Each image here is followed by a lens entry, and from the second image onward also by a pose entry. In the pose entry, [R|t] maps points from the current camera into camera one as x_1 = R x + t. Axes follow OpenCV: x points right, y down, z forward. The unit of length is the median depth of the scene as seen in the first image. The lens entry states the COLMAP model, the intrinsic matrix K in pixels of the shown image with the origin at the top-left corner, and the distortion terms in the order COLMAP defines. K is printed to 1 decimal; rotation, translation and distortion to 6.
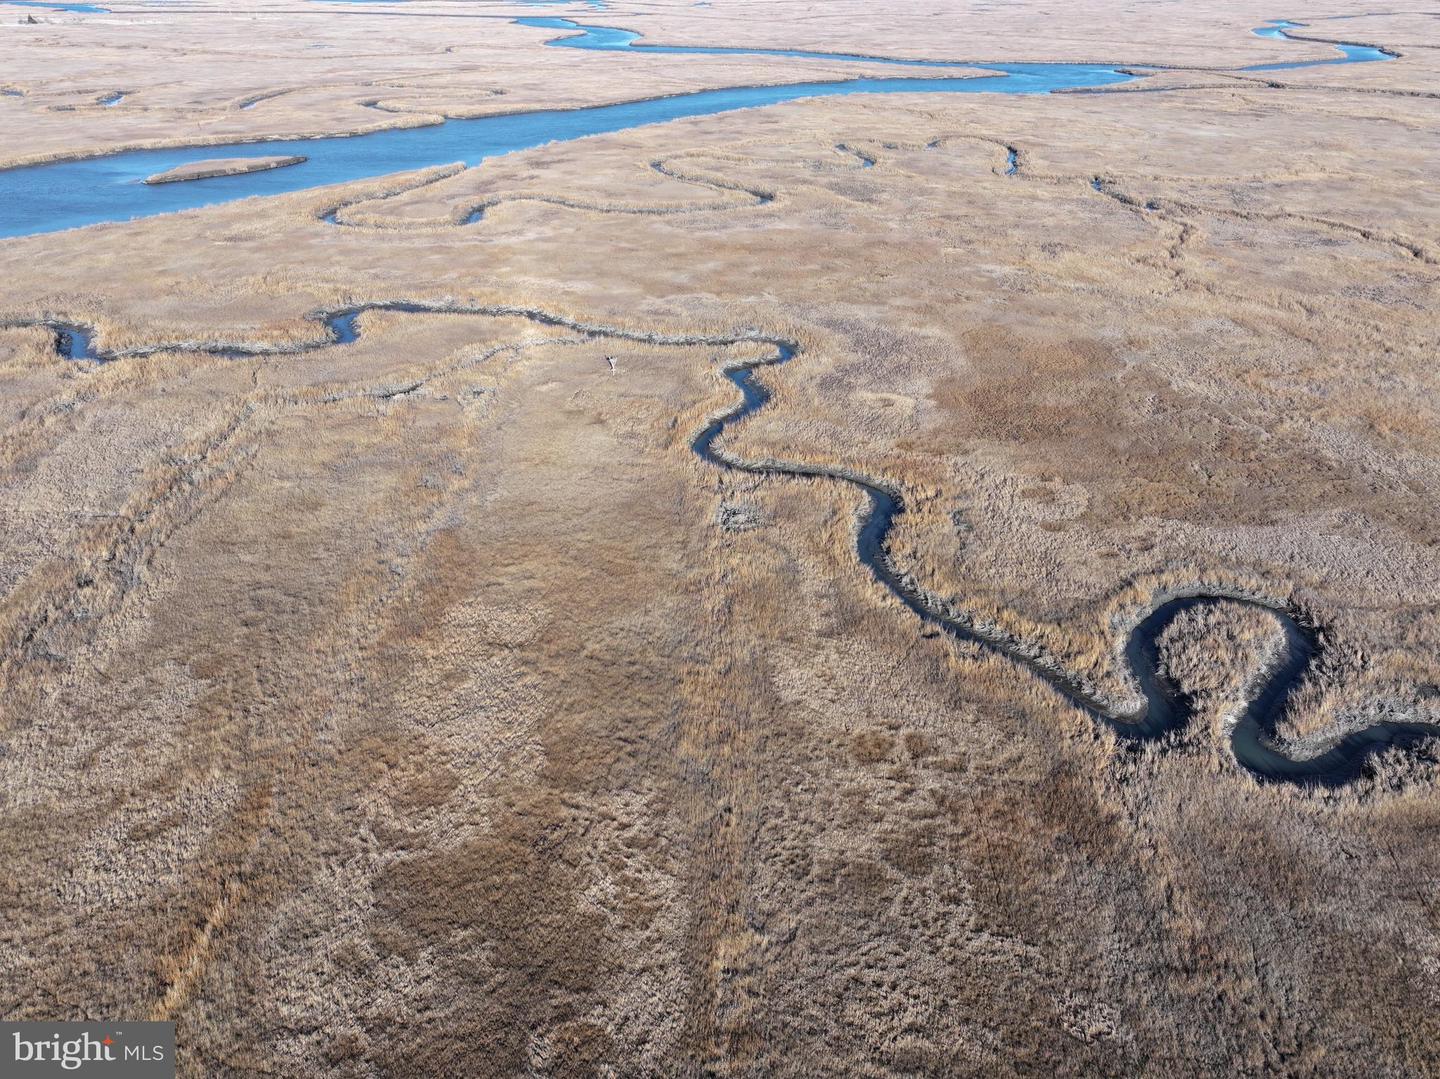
lens RADIAL K [[1015.3, 0, 720.0], [0, 1015.3, 539.5], [0, 0, 1]] dist [0.001701, 0.016172]
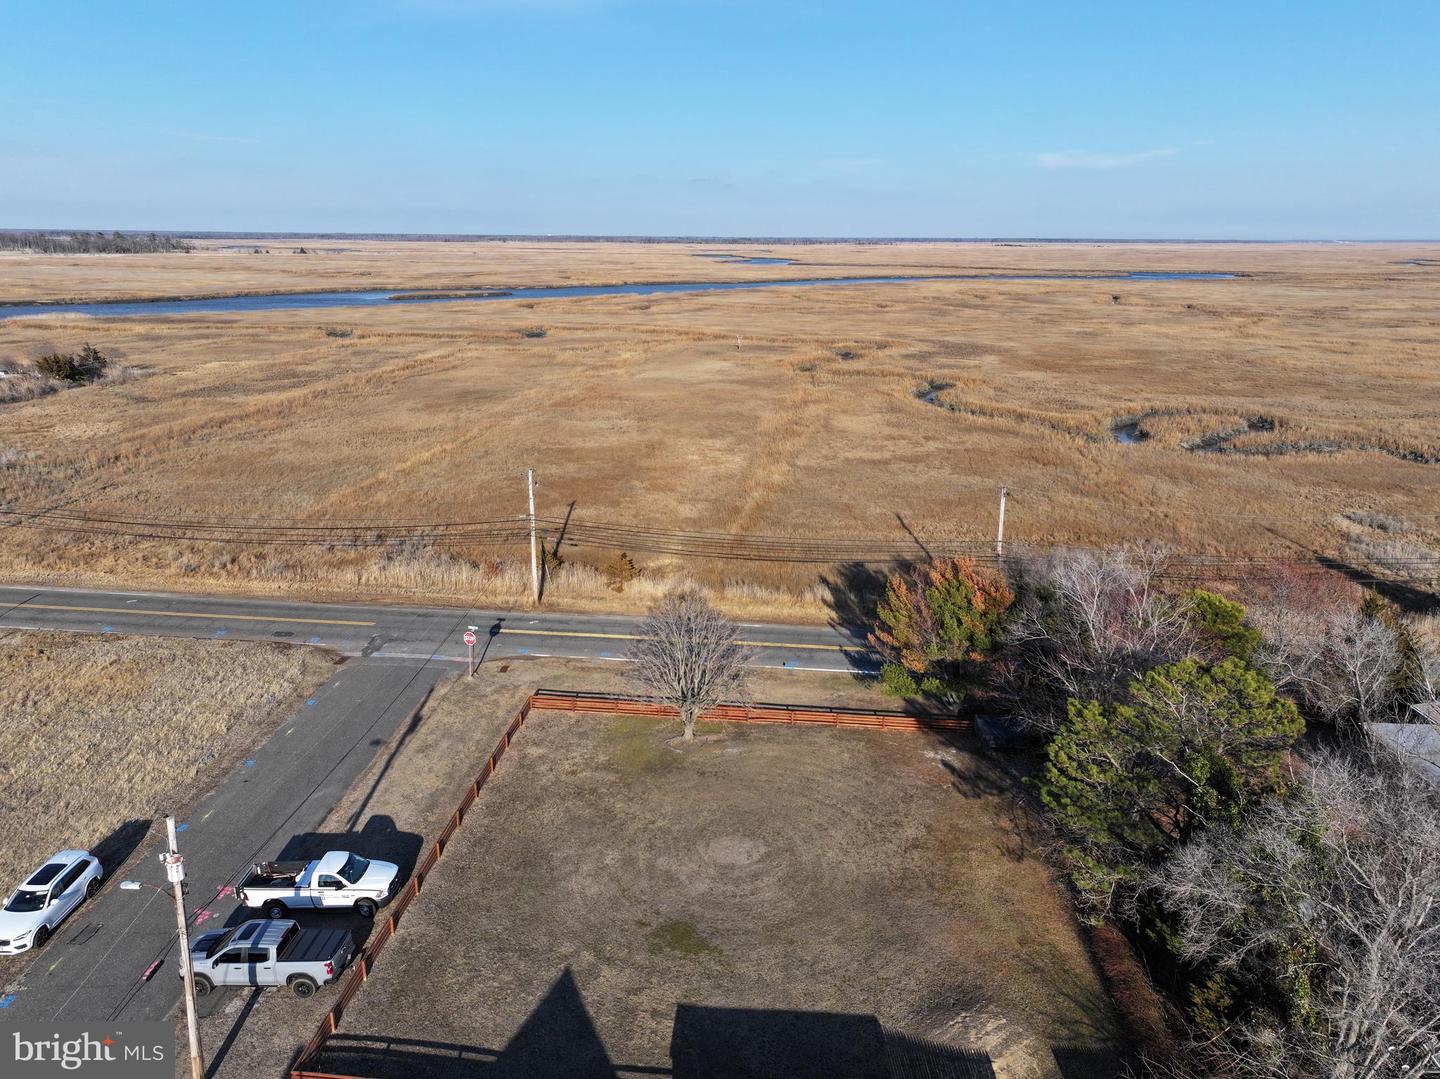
lens RADIAL K [[1008.4, 0, 720.0], [0, 1008.4, 539.5], [0, 0, 1]] dist [0.009415, 0.001669]
pose [[0.988794, 0.042084, -0.143231, 0.085950], [-0.072823, 0.973521, -0.216690, 0.485013], [0.130320, 0.224692, 0.965676, -0.226804]]
